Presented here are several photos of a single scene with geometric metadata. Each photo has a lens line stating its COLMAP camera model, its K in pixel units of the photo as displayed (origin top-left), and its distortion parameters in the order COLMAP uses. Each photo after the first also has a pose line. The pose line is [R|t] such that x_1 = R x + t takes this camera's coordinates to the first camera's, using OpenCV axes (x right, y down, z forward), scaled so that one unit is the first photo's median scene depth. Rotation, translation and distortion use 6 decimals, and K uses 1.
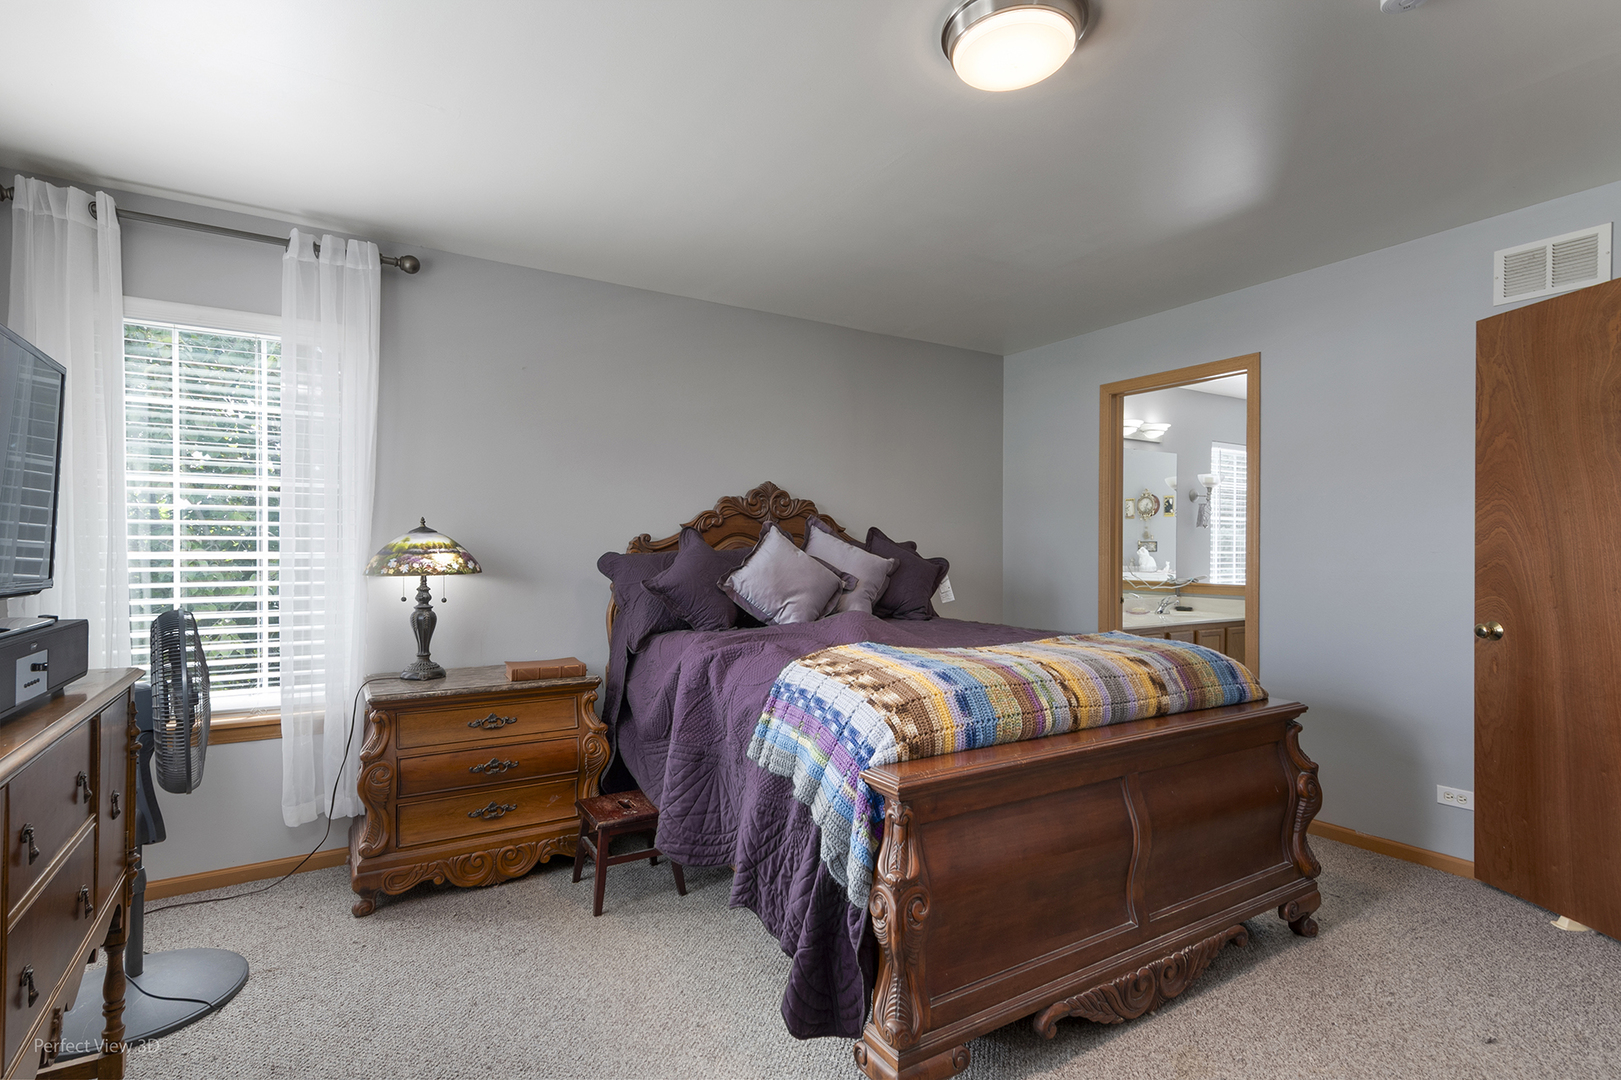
lens RADIAL K [[771.3, 0, 796.0], [0, 771.3, 550.2], [0, 0, 1]] dist [0.015658, -0.003990]
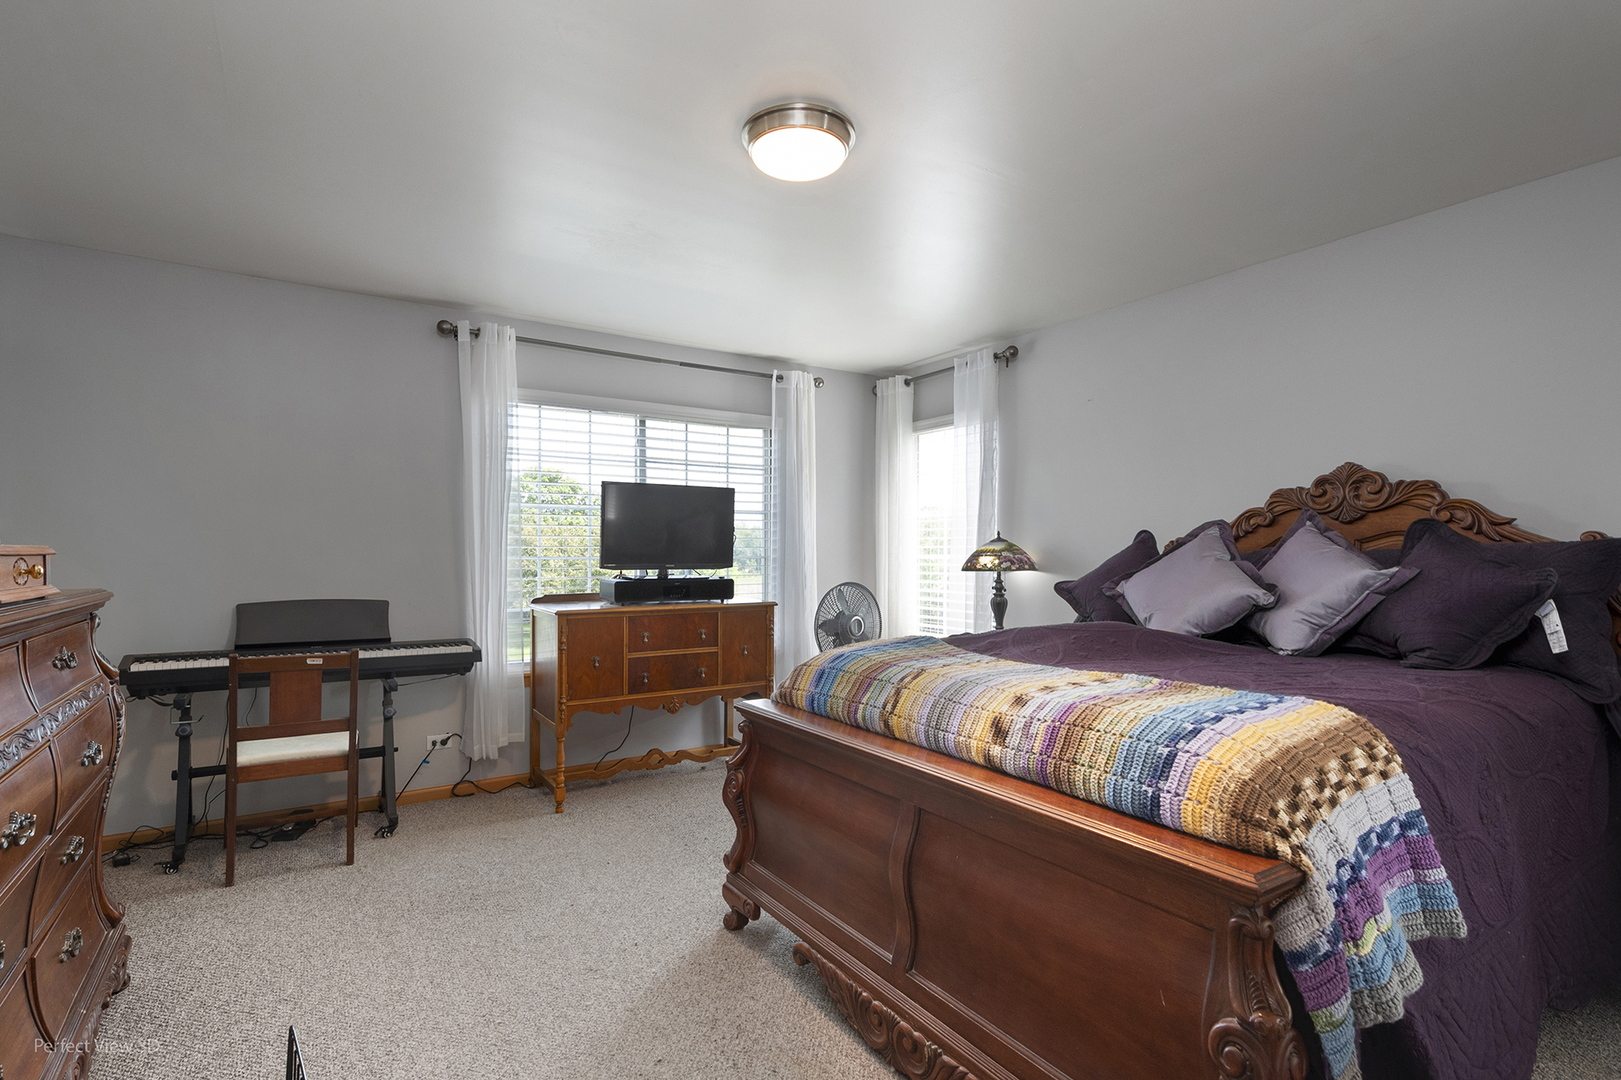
lens RADIAL K [[771.3, 0, 797.0], [0, 771.3, 545.5], [0, 0, 1]] dist [0.015658, -0.003990]
pose [[0.037524, -0.010897, -0.999236, 0.997646], [-0.000691, 0.999940, -0.010931, -0.000465], [0.999295, 0.001101, 0.037515, 0.625674]]
